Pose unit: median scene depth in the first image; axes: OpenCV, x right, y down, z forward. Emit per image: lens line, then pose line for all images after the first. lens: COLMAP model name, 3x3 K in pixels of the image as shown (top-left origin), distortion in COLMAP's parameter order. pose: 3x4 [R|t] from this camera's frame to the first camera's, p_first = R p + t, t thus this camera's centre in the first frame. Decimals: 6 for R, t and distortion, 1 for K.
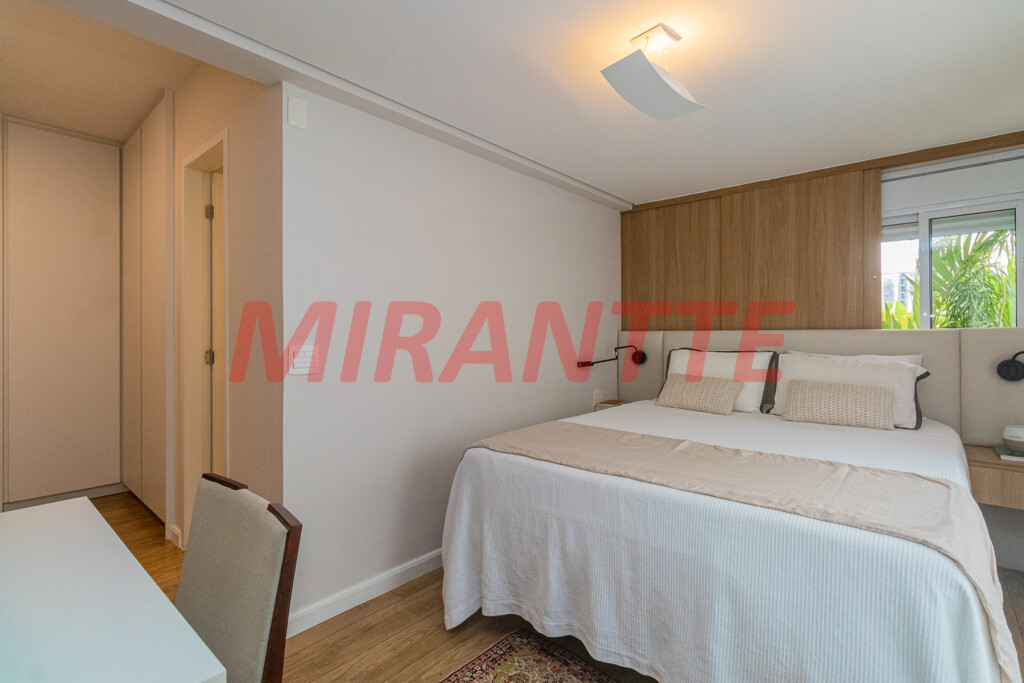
lens RADIAL K [[493.9, 0, 515.1], [0, 493.9, 336.7], [0, 0, 1]] dist [0.000753, 0.000766]
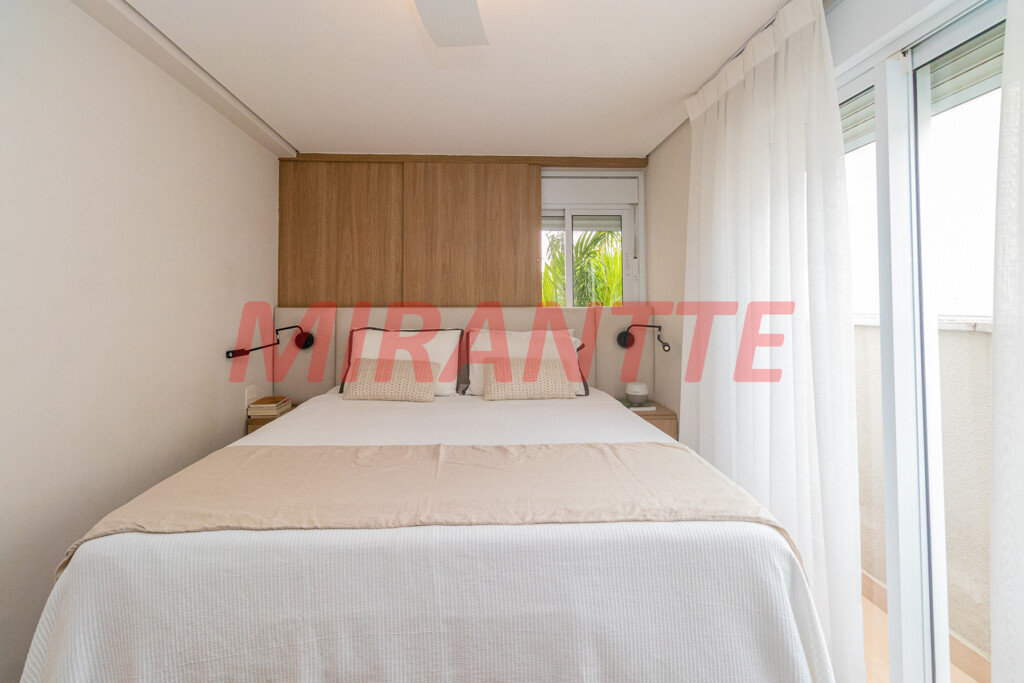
lens RADIAL K [[500.2, 0, 510.1], [0, 500.2, 295.6], [0, 0, 1]] dist [-0.000908, -0.000358]
pose [[0.718206, 0.020010, 0.695543, -0.103591], [0.002566, 0.999503, -0.031404, -0.006171], [-0.695826, 0.024339, 0.717798, 0.232143]]
